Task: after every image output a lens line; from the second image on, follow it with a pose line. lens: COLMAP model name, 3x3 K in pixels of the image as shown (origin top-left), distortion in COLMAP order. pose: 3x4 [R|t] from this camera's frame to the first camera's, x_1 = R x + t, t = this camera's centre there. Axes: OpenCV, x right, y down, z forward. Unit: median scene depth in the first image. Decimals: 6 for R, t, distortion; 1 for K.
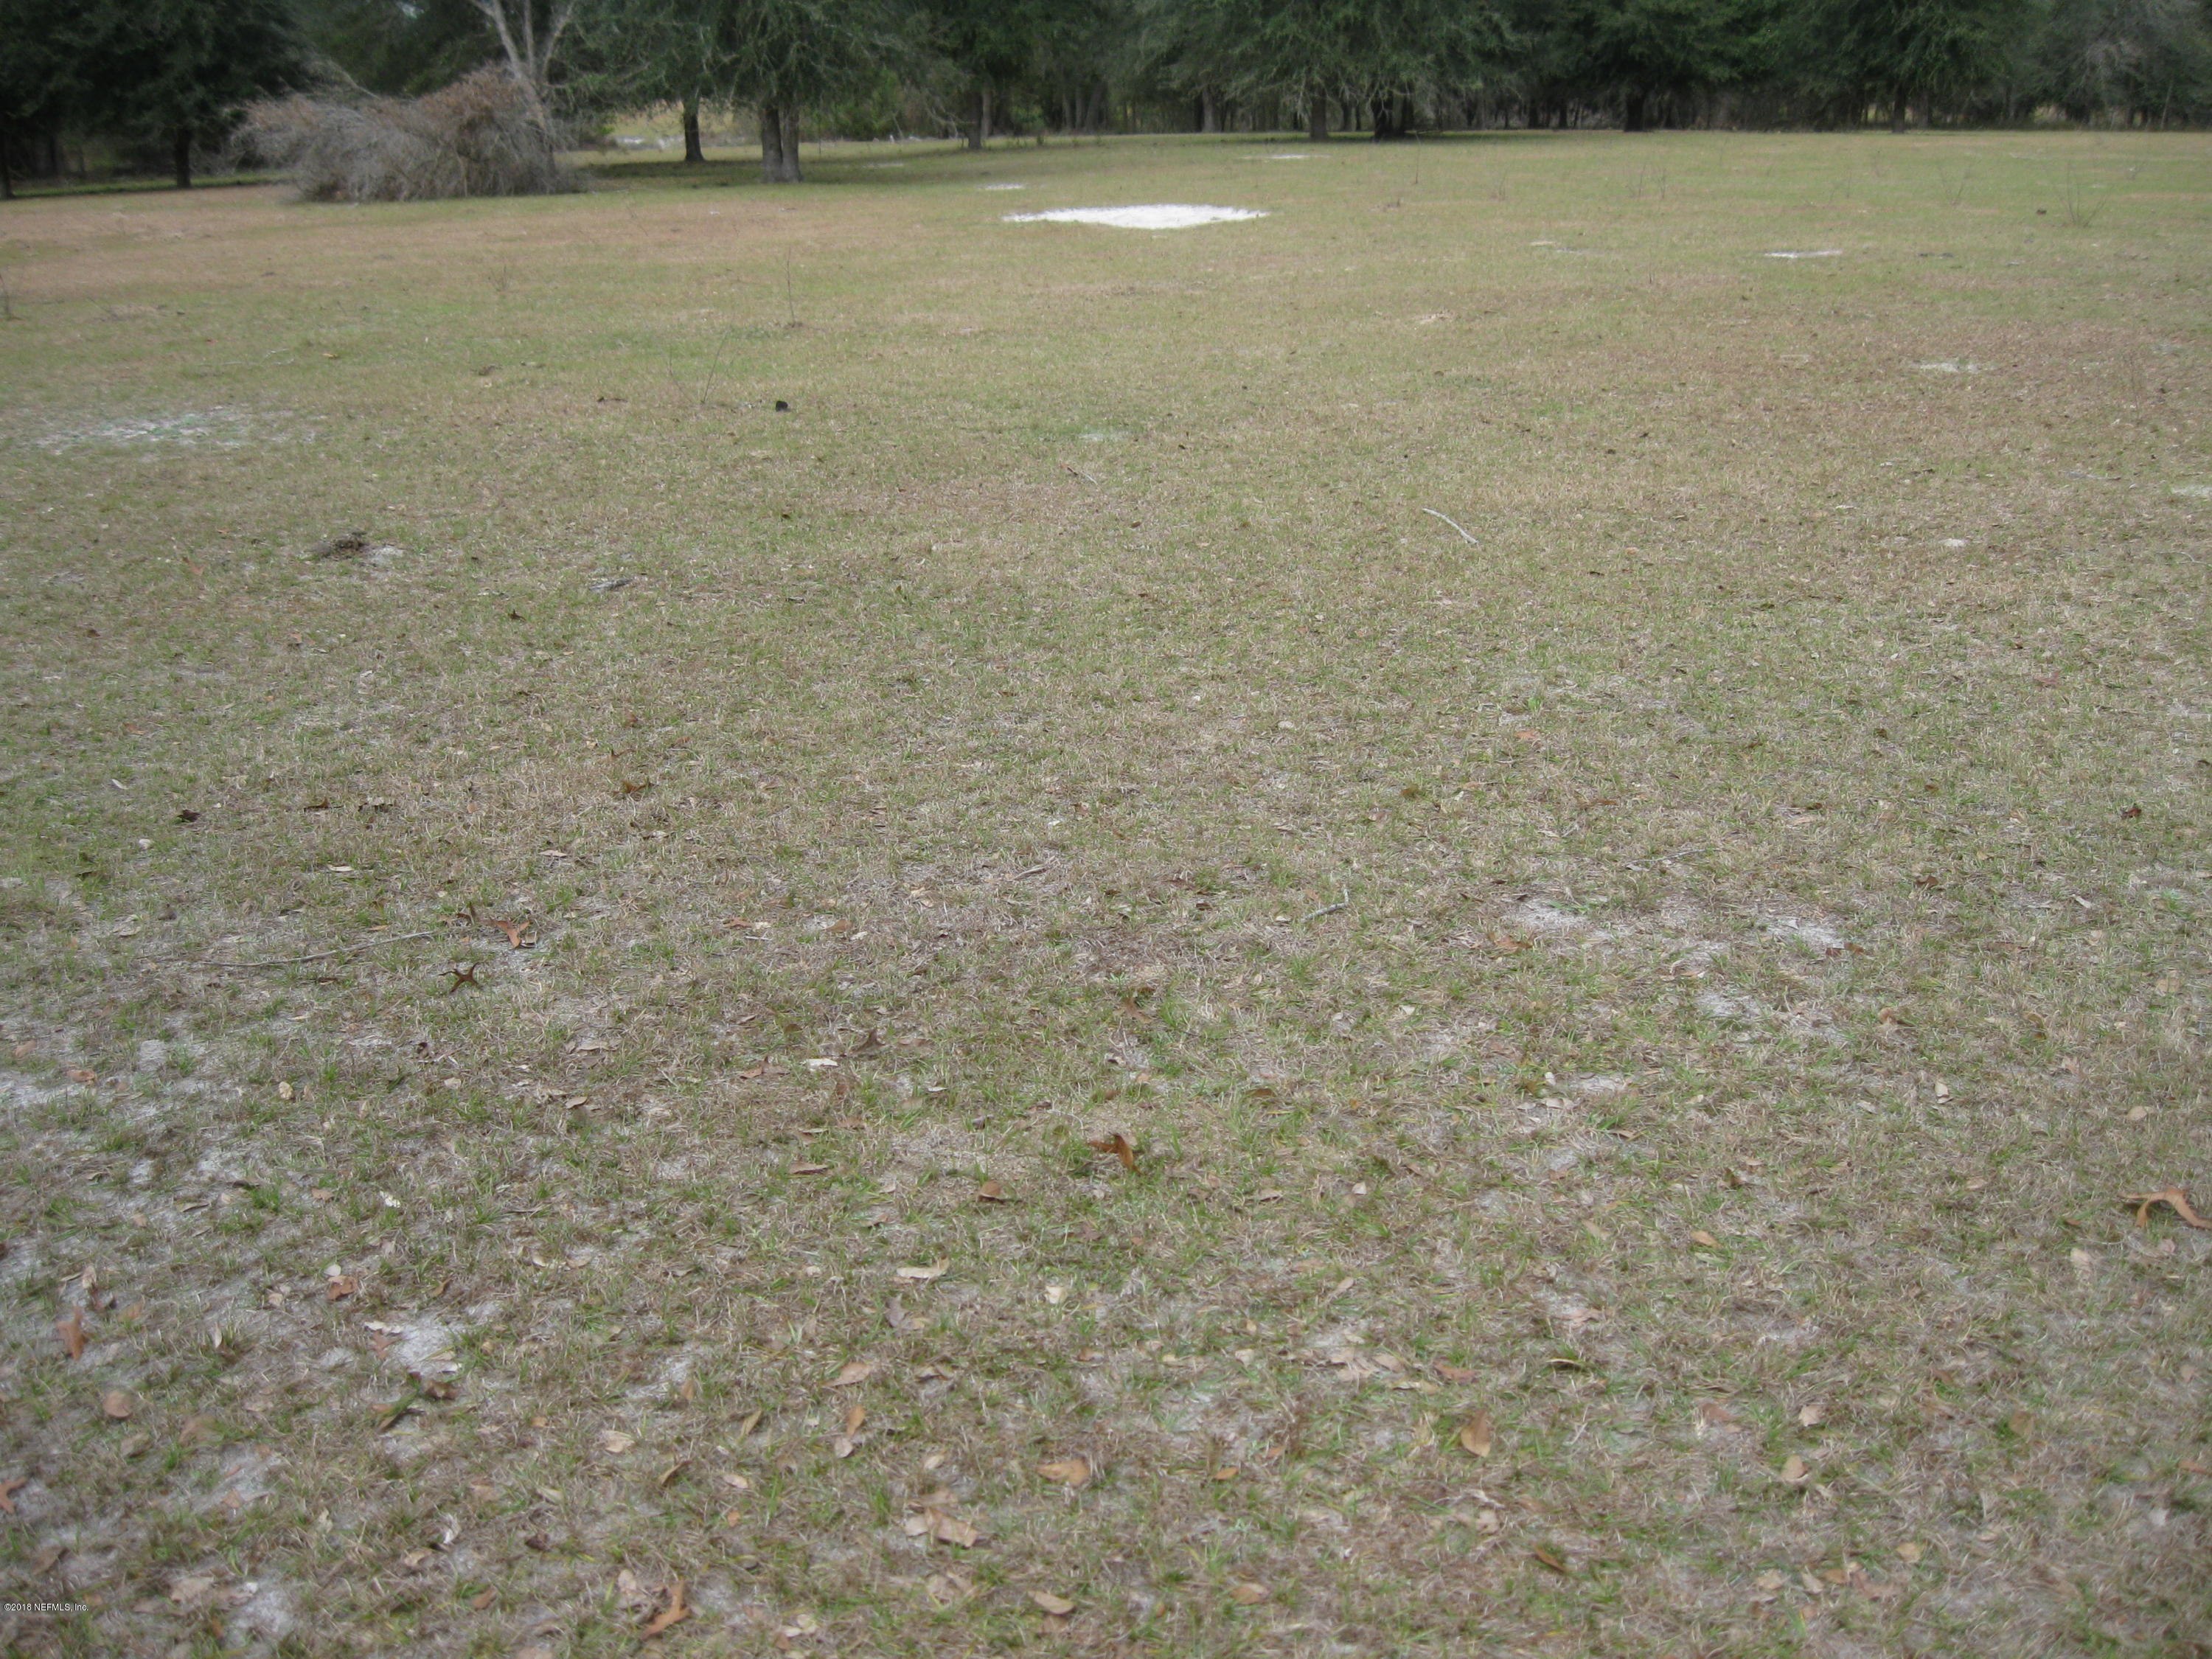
lens RADIAL K [[2281.6, 0, 1118.9], [0, 2281.6, 834.8], [0, 0, 1]] dist [-0.137427, 0.079358]
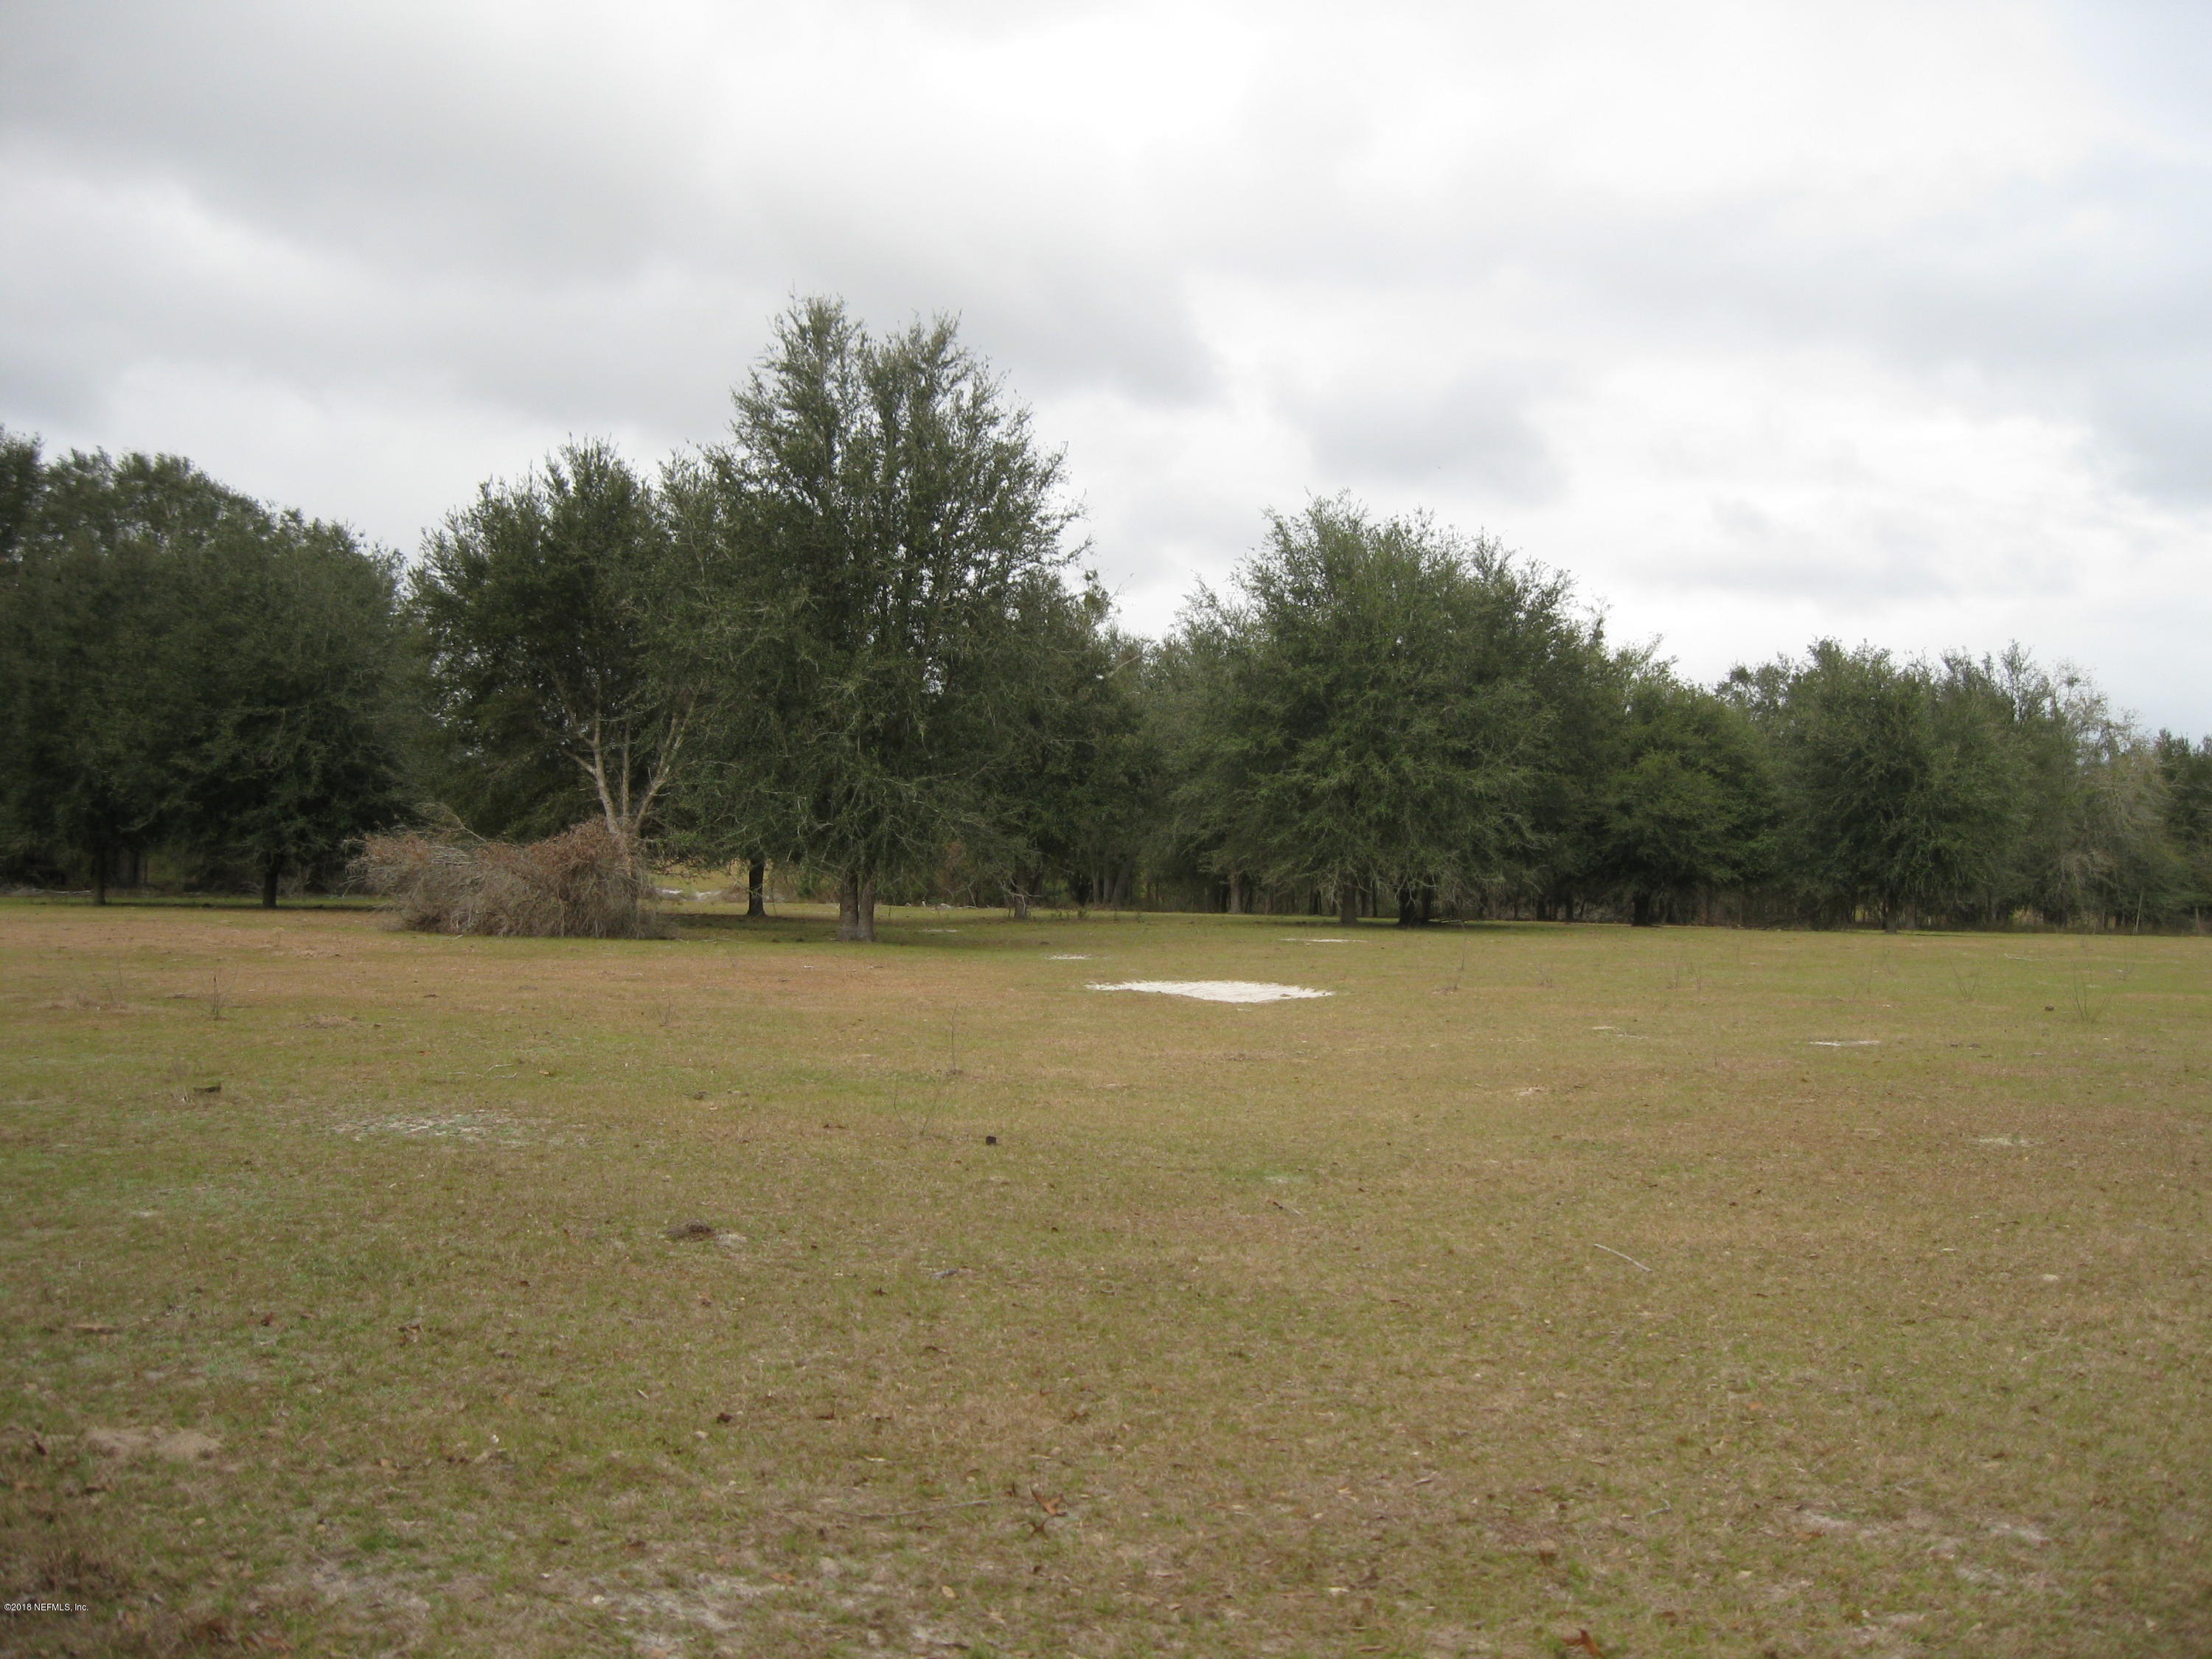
lens RADIAL K [[2281.6, 0, 1118.9], [0, 2281.6, 834.8], [0, 0, 1]] dist [-0.137427, 0.079358]
pose [[0.999019, 0.044181, -0.002886, -0.156570], [-0.042688, 0.943852, -0.327598, 0.067260], [-0.011750, 0.327400, 0.944813, -0.237843]]
